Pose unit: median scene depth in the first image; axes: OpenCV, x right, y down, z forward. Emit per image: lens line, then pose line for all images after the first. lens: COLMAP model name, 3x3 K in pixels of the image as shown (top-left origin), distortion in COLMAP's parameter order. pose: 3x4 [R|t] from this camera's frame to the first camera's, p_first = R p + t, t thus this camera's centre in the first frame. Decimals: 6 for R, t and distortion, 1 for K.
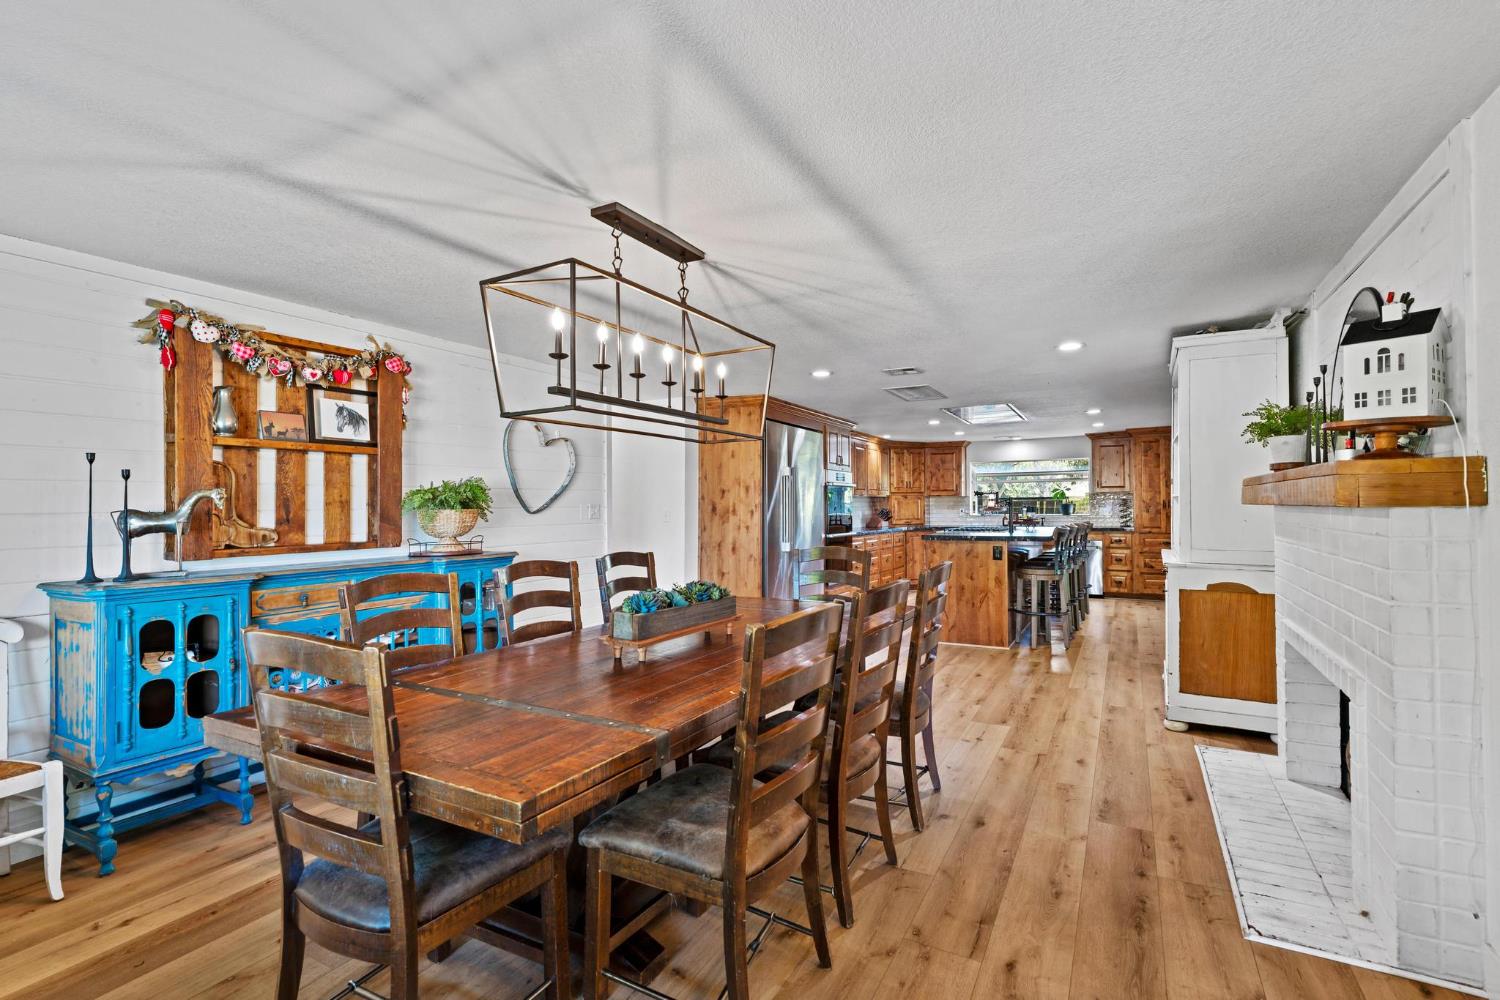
lens RADIAL K [[702.2, 0, 747.7], [0, 702.2, 498.5], [0, 0, 1]] dist [-0.008076, 0.002361]
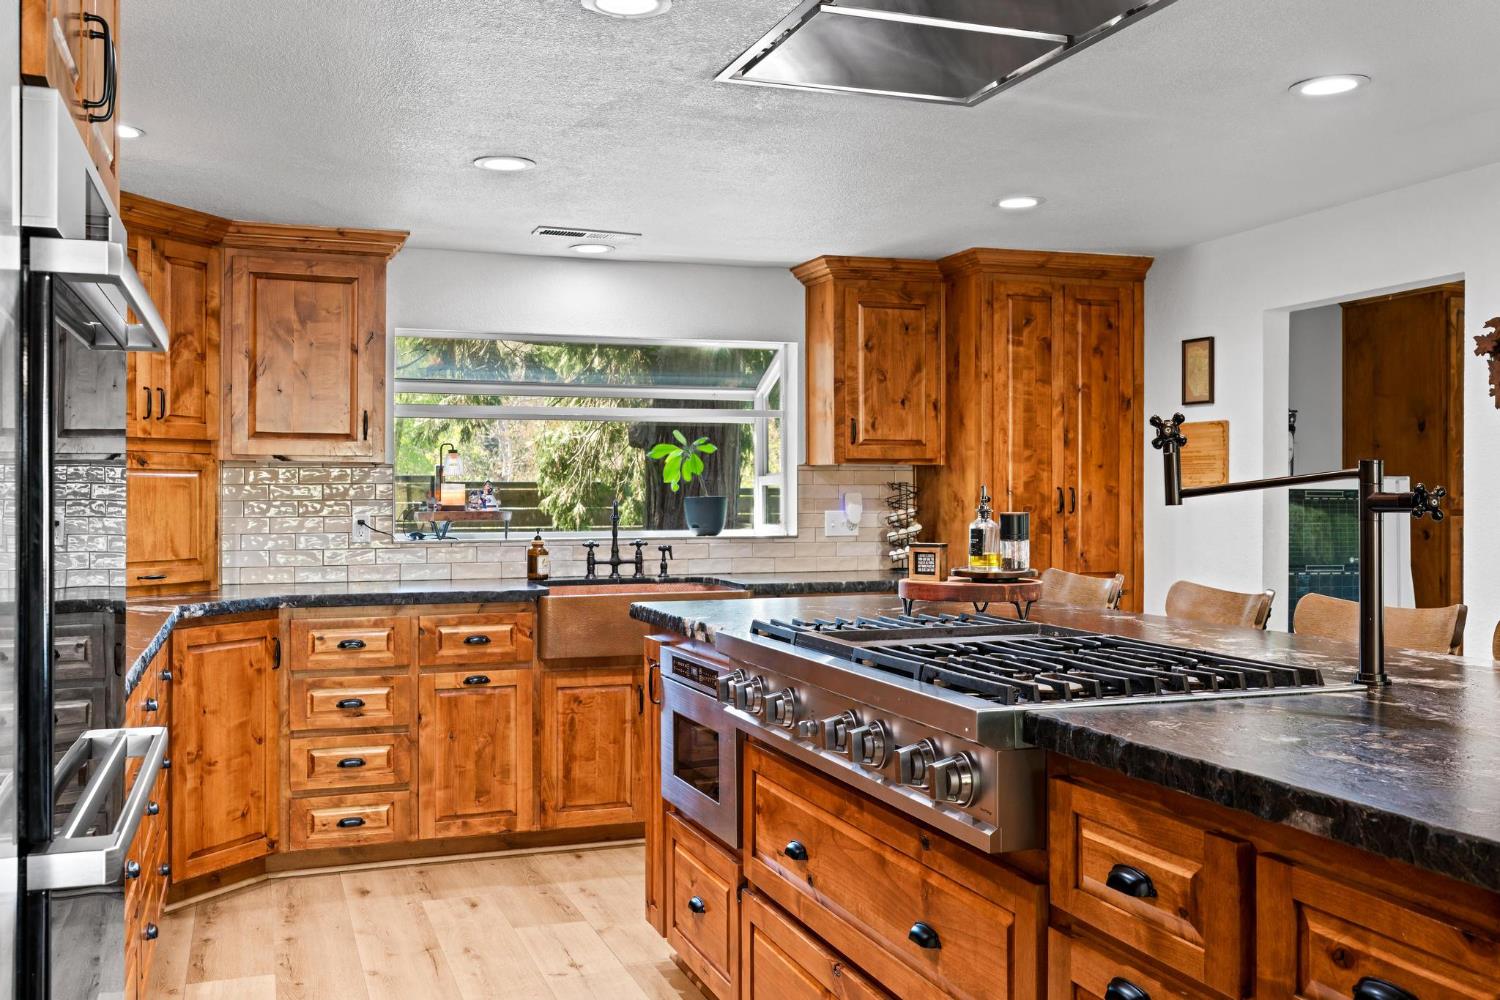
lens RADIAL K [[1400.3, 0, 768.0], [0, 1400.3, 488.0], [0, 0, 1]] dist [-0.001642, 0.000000]
pose [[0.658103, 0.010639, 0.752852, 0.034084], [-0.014958, 0.999888, -0.001054, 0.004709], [-0.752779, -0.010568, 0.658189, 0.669761]]
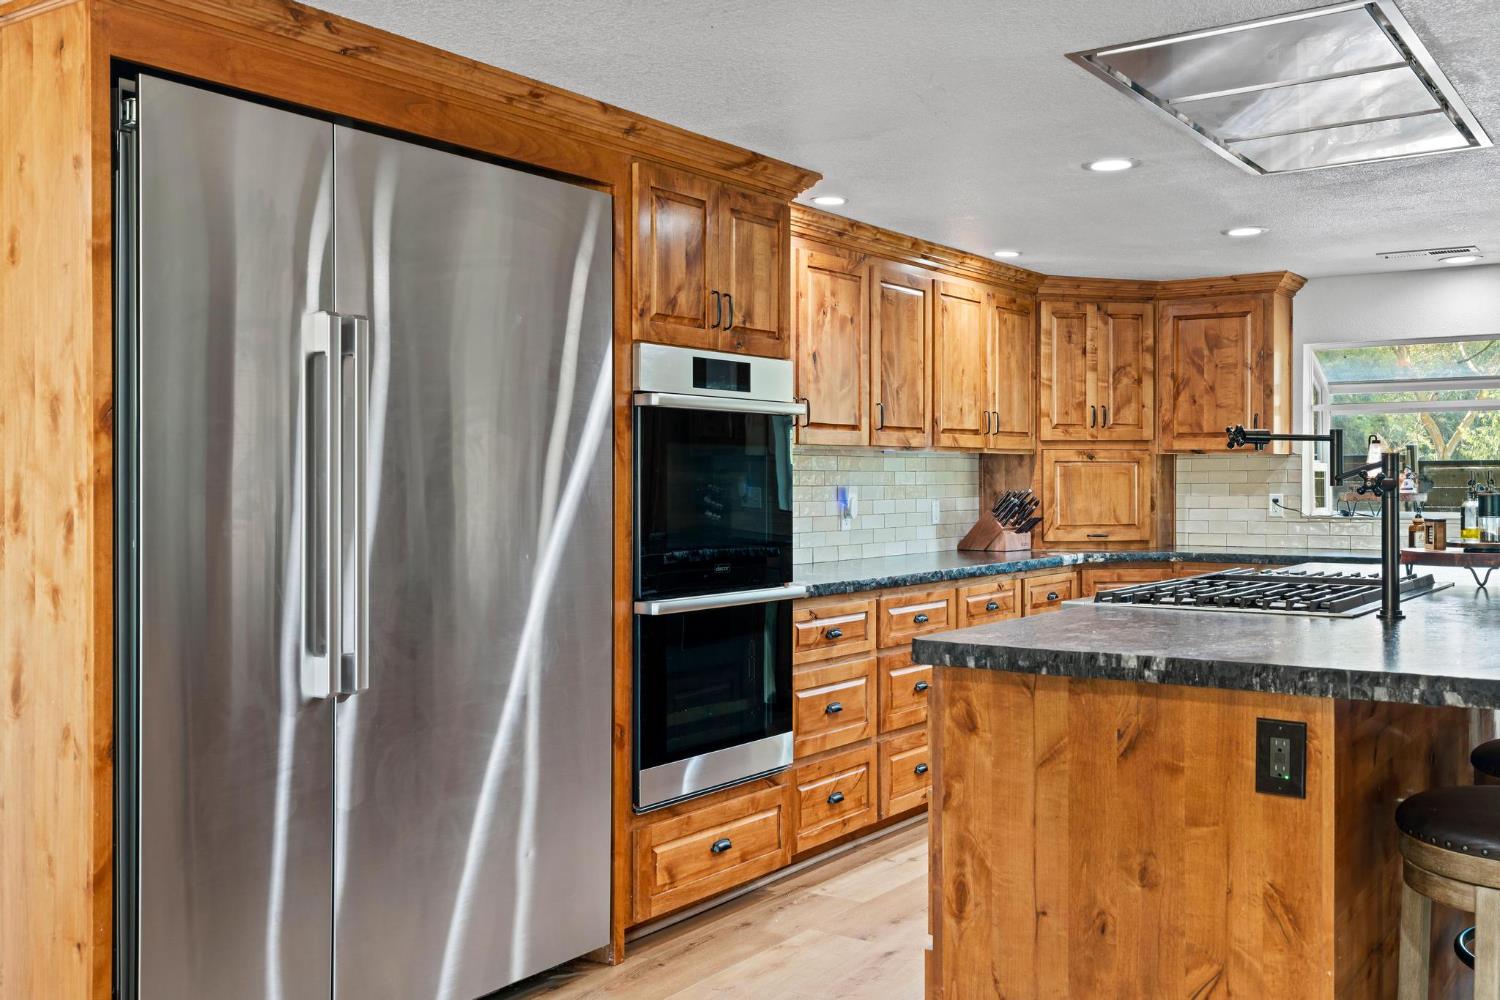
lens RADIAL K [[1400.3, 0, 784.5], [0, 1400.3, 480.6], [0, 0, 1]] dist [-0.001642, 0.000000]
pose [[0.994715, 0.004481, -0.102578, 0.178185], [-0.003061, 0.999897, 0.014002, 0.000851], [0.102630, -0.013615, 0.994626, 0.421191]]
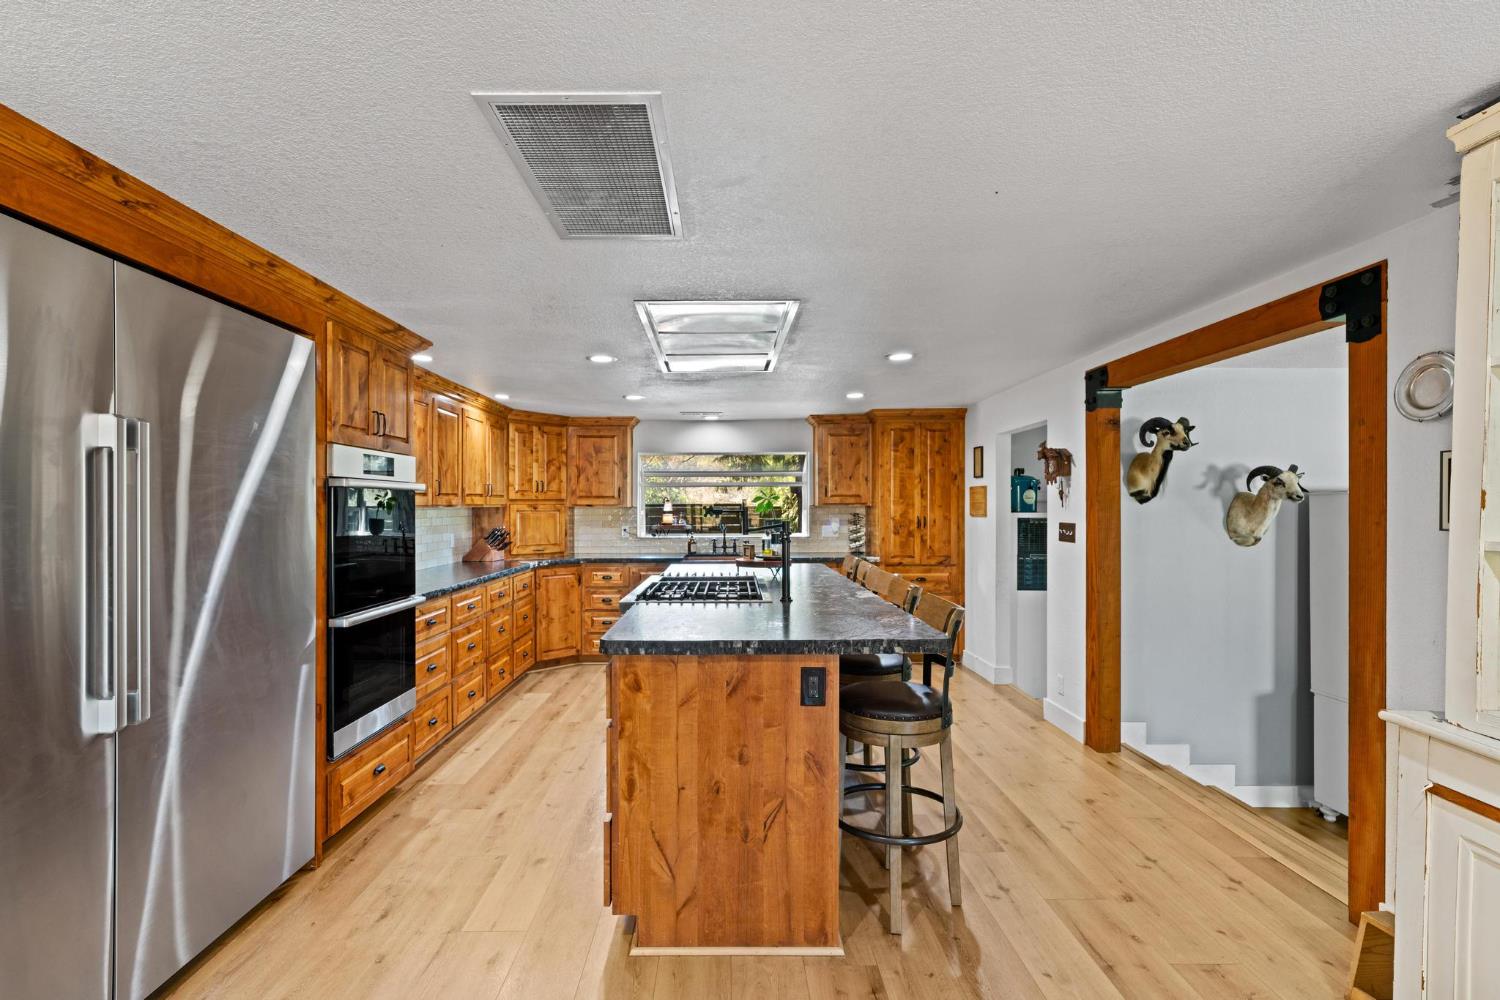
lens RADIAL K [[702.2, 0, 724.6], [0, 702.2, 509.8], [0, 0, 1]] dist [-0.008076, 0.002361]
pose [[0.878583, 0.003449, 0.477578, 0.098096], [-0.010686, 0.999866, 0.012438, -0.010647], [-0.477471, -0.016031, 0.878501, 0.477335]]
